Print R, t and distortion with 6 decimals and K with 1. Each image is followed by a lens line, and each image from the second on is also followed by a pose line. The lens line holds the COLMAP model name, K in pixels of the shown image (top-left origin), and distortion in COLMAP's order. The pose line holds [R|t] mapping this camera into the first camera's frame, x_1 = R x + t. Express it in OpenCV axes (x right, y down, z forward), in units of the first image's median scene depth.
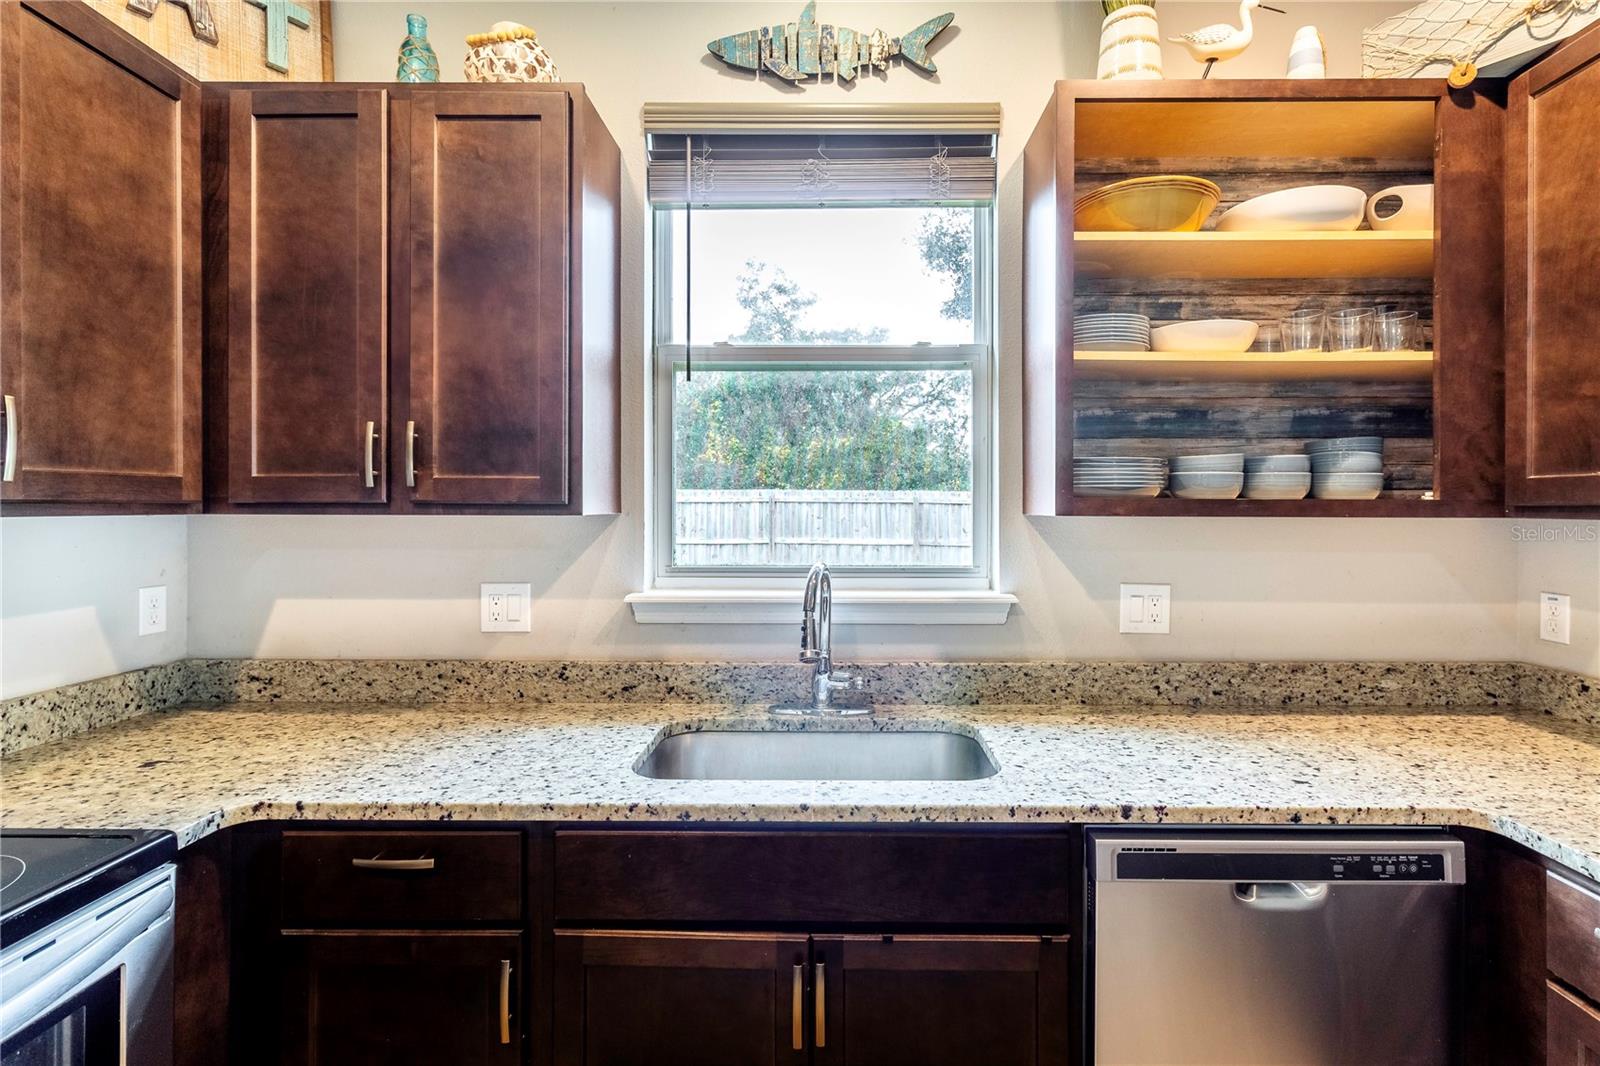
lens RADIAL K [[761.0, 0, 821.3], [0, 761.0, 503.3], [0, 0, 1]] dist [0.004985, -0.000671]
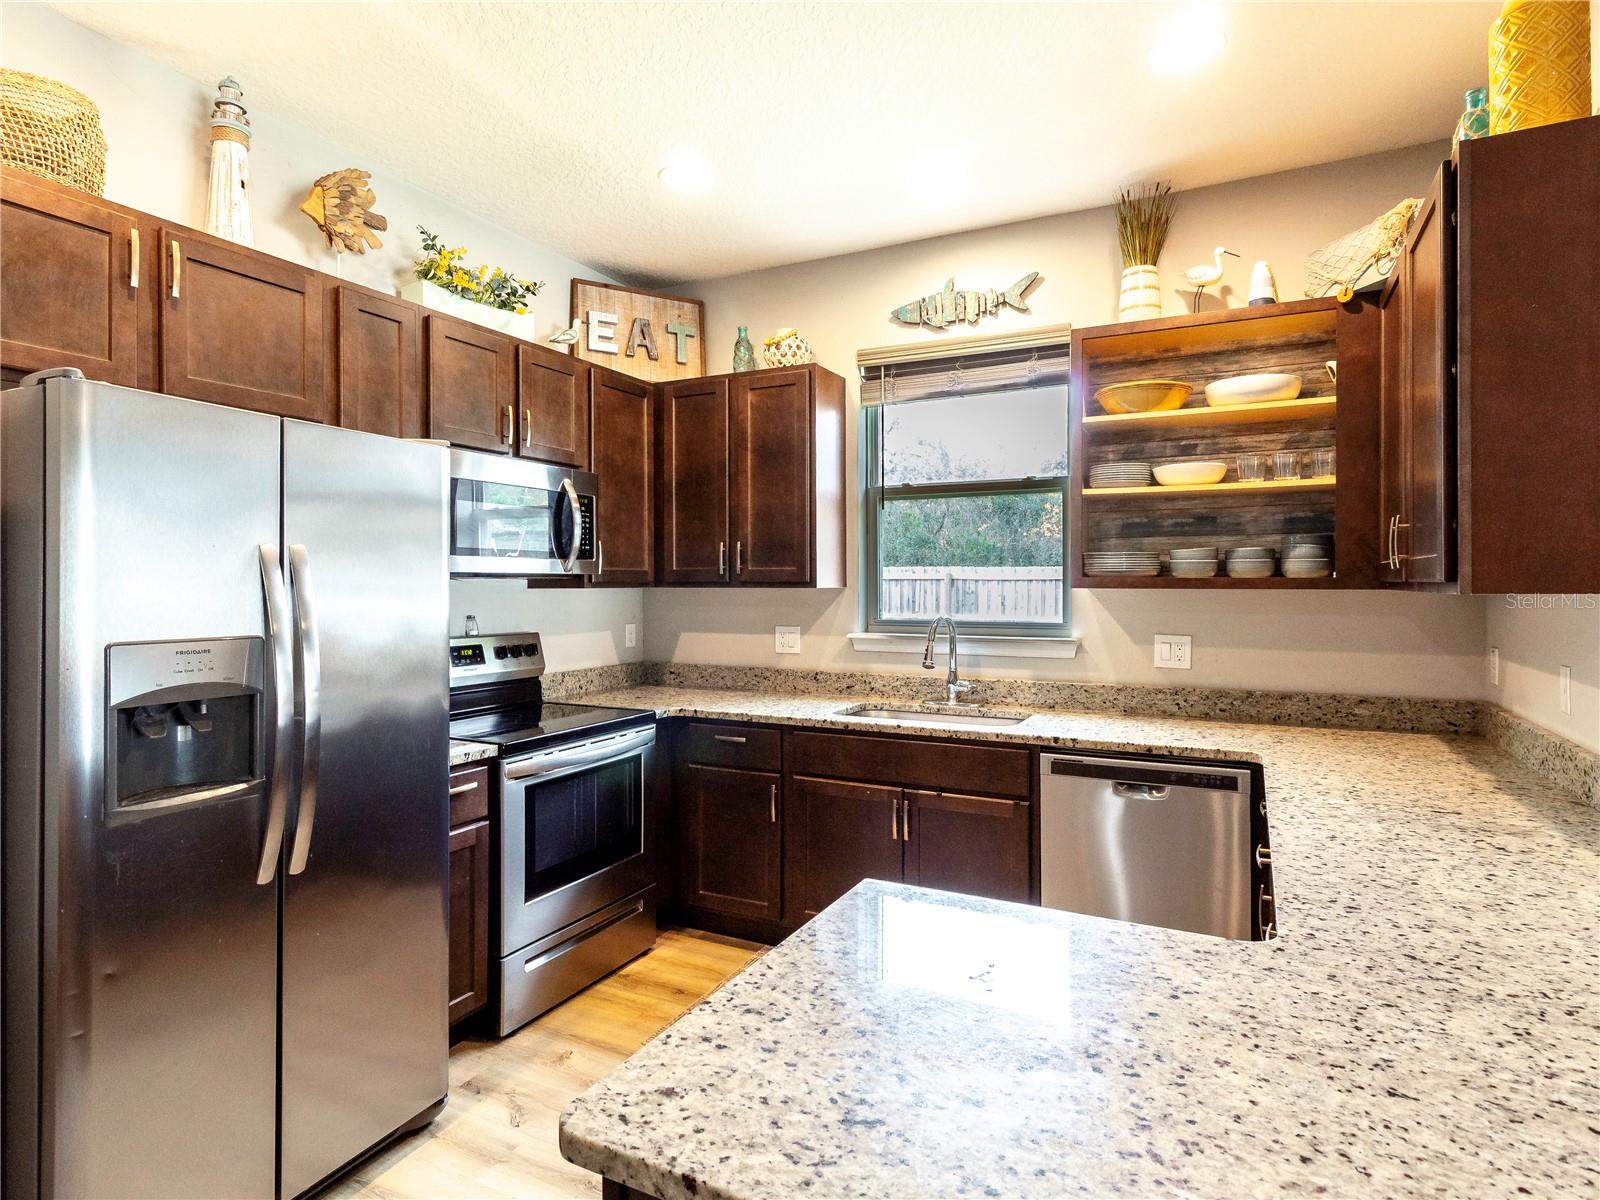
lens RADIAL K [[867.0, 0, 810.0], [0, 867.0, 585.1], [0, 0, 1]] dist [0.002301, -0.002232]
pose [[0.902833, -0.001786, -0.429988, 0.588197], [0.004176, 0.999981, 0.004613, -0.001738], [0.429971, -0.005961, 0.902823, -0.943705]]
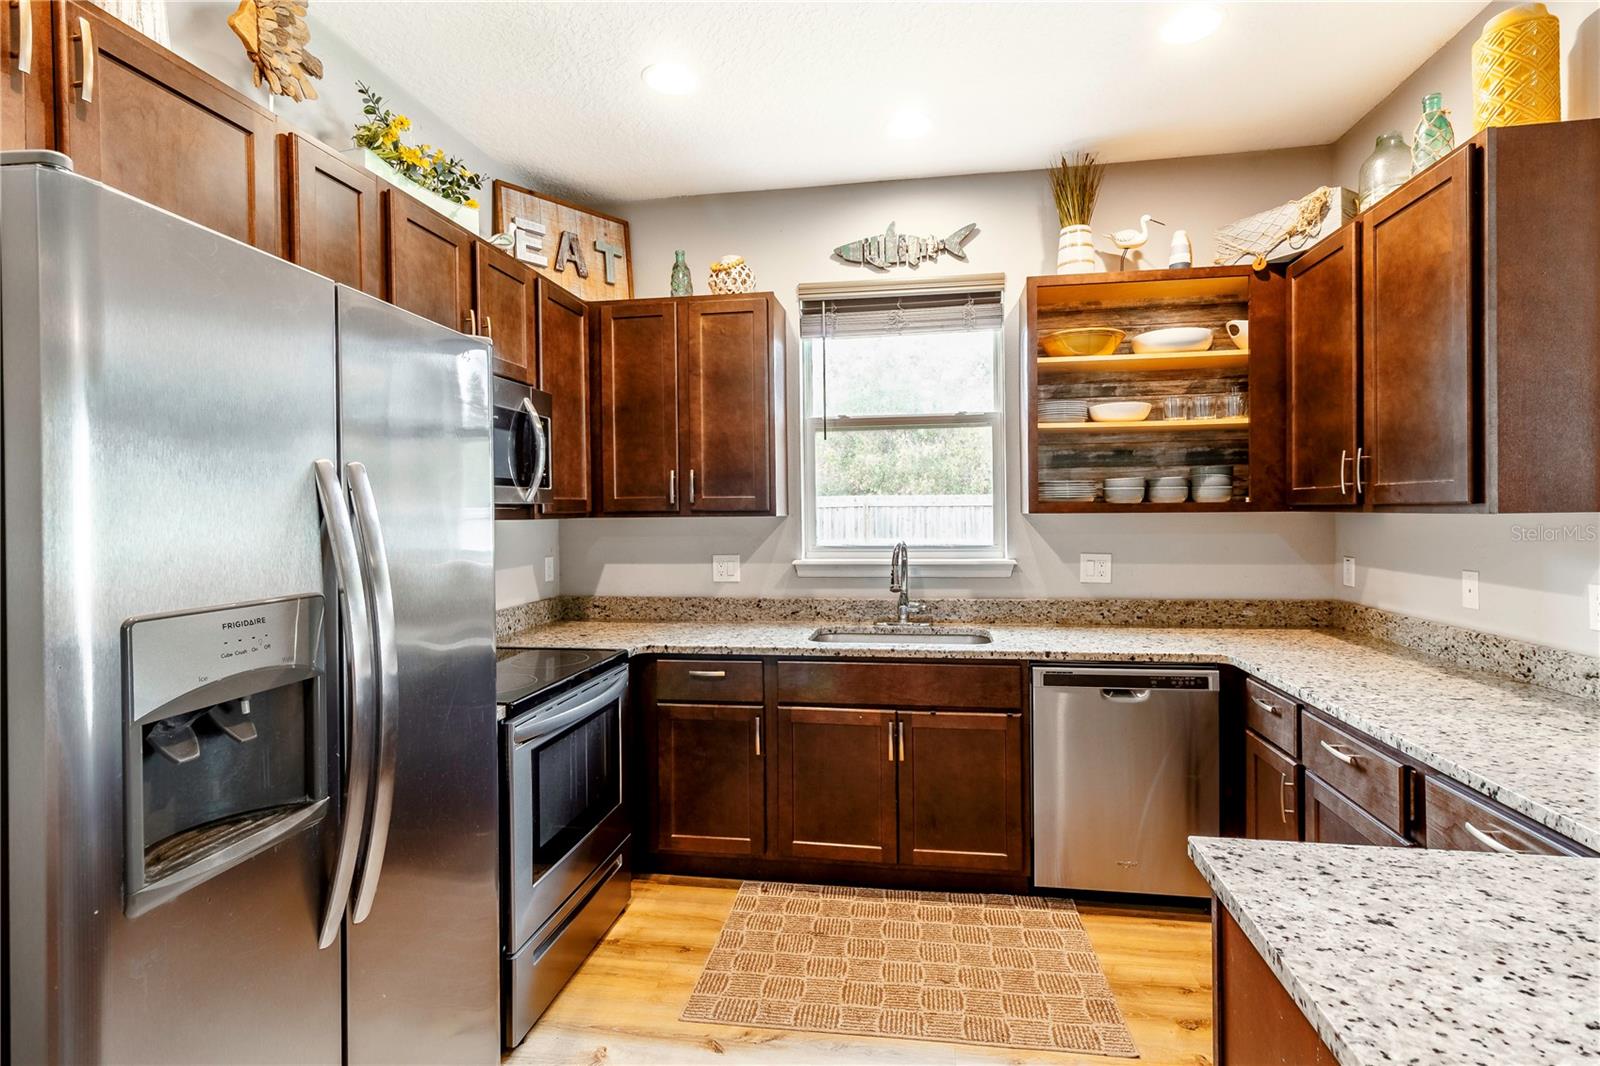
lens RADIAL K [[758.3, 0, 810.5], [0, 758.3, 516.9], [0, 0, 1]] dist [0.001655, -0.000542]
pose [[0.990901, -0.011751, -0.134078, 0.028920], [0.013412, 0.999844, 0.011490, -0.003633], [0.133922, -0.013184, 0.990904, -0.857544]]
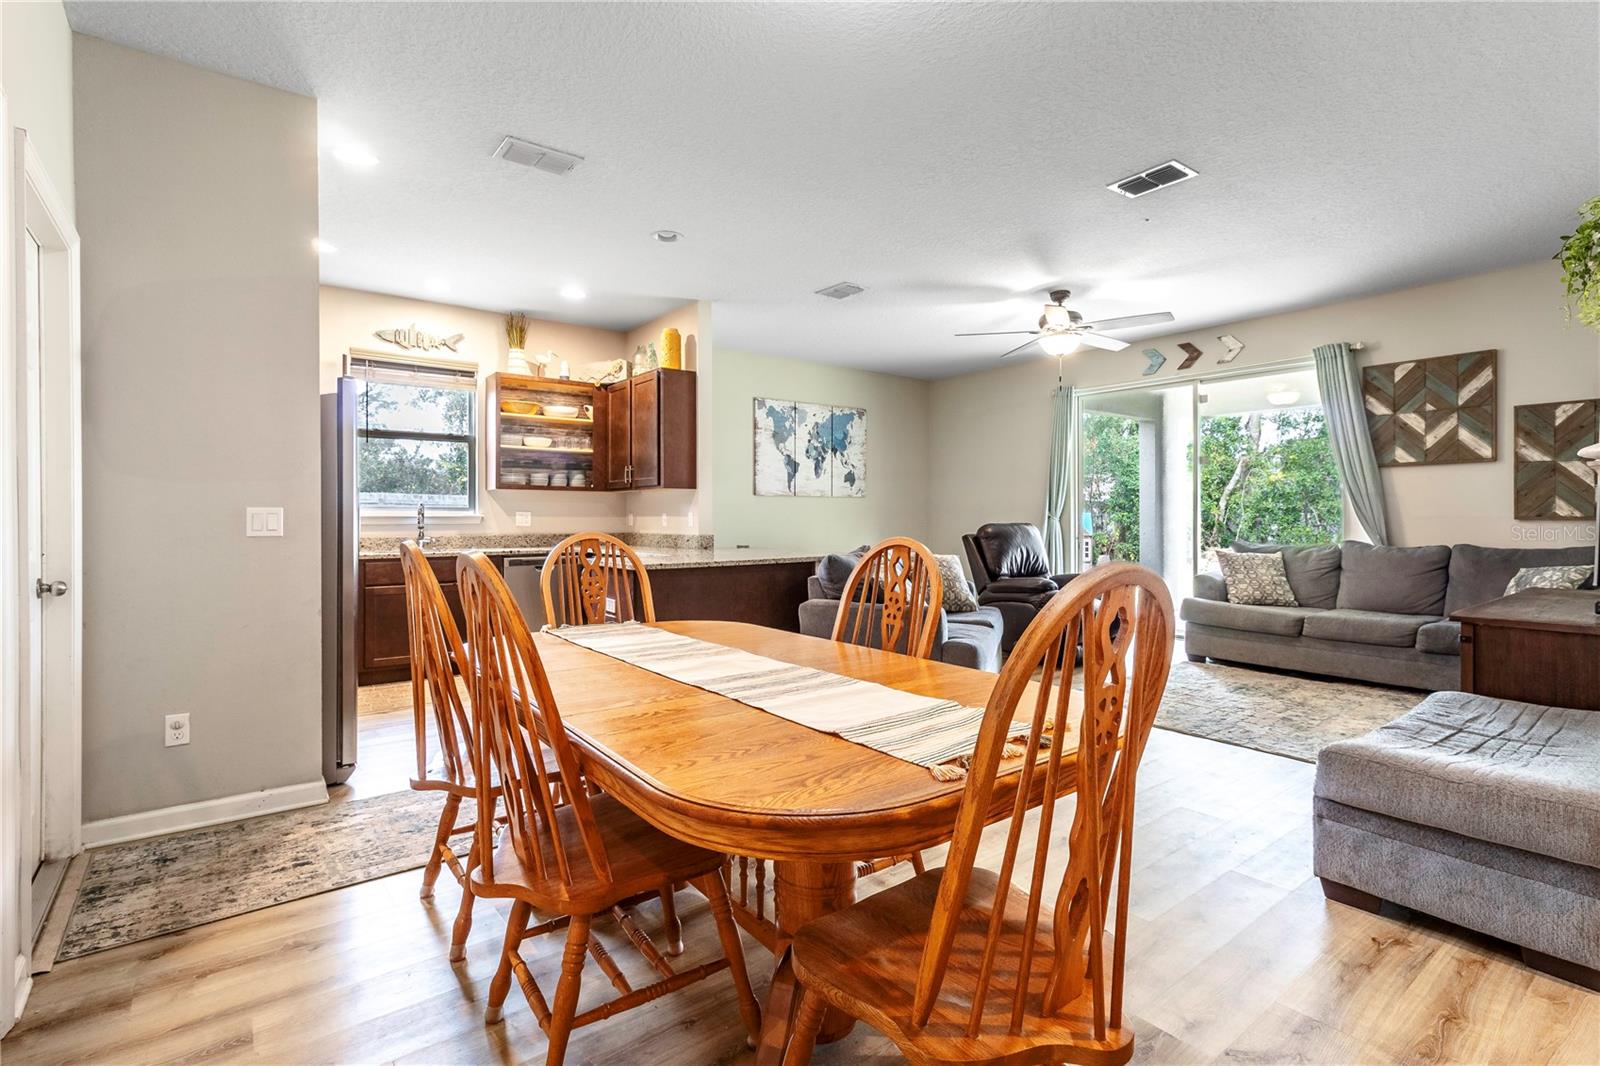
lens RADIAL K [[758.3, 0, 803.1], [0, 758.3, 522.6], [0, 0, 1]] dist [0.001655, -0.000542]
pose [[0.782977, -0.004280, 0.622036, -0.795924], [-0.002218, 0.999951, 0.009672, 0.138715], [-0.622047, -0.008953, 0.782929, -2.749360]]
